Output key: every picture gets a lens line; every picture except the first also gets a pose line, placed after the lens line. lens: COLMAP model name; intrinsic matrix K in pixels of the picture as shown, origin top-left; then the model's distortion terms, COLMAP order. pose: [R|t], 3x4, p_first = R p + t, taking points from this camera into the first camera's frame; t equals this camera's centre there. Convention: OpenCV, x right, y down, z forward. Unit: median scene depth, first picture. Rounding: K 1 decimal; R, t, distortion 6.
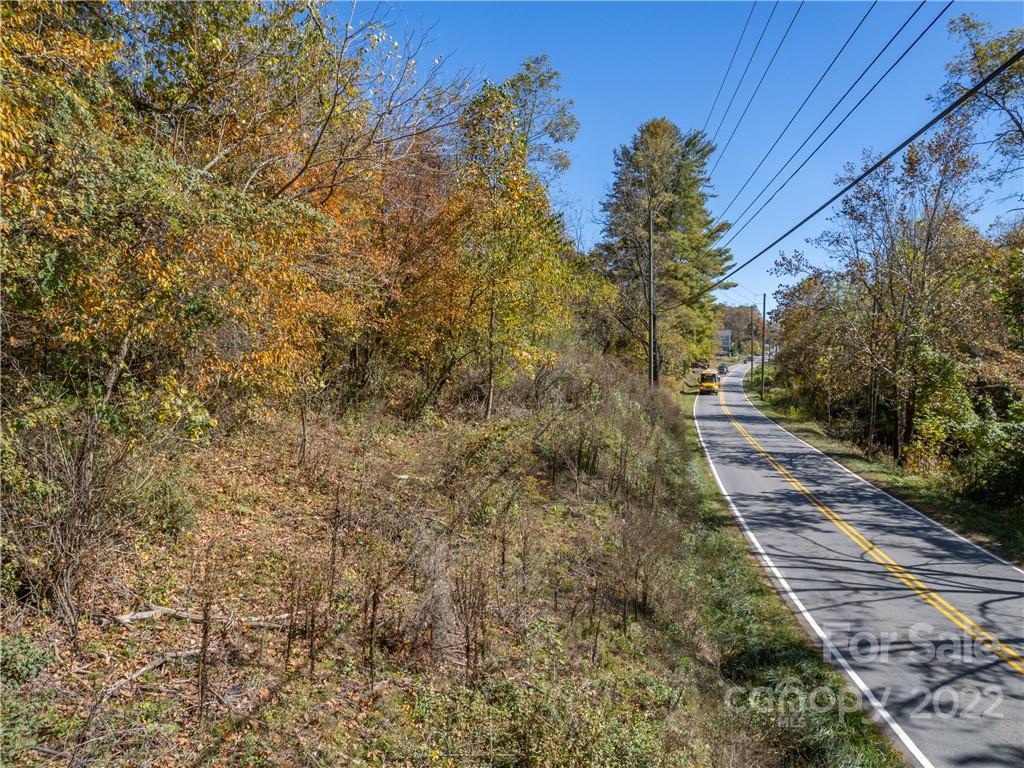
lens RADIAL K [[737.8, 0, 513.7], [0, 737.8, 384.1], [0, 0, 1]] dist [-0.077304, 0.067403]
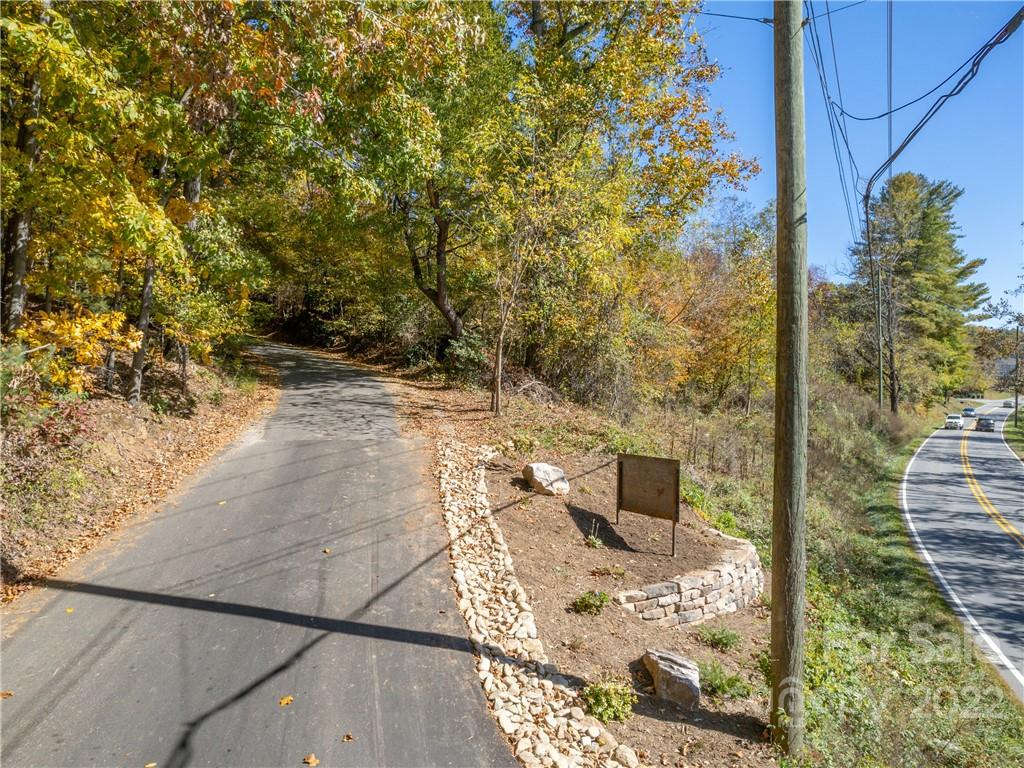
lens RADIAL K [[737.8, 0, 517.3], [0, 737.8, 386.6], [0, 0, 1]] dist [-0.077304, 0.067403]
pose [[0.943634, -0.003622, -0.330971, 0.006420], [-0.010320, 0.999132, -0.040356, 0.013619], [0.330830, 0.041496, 0.942778, -0.219769]]
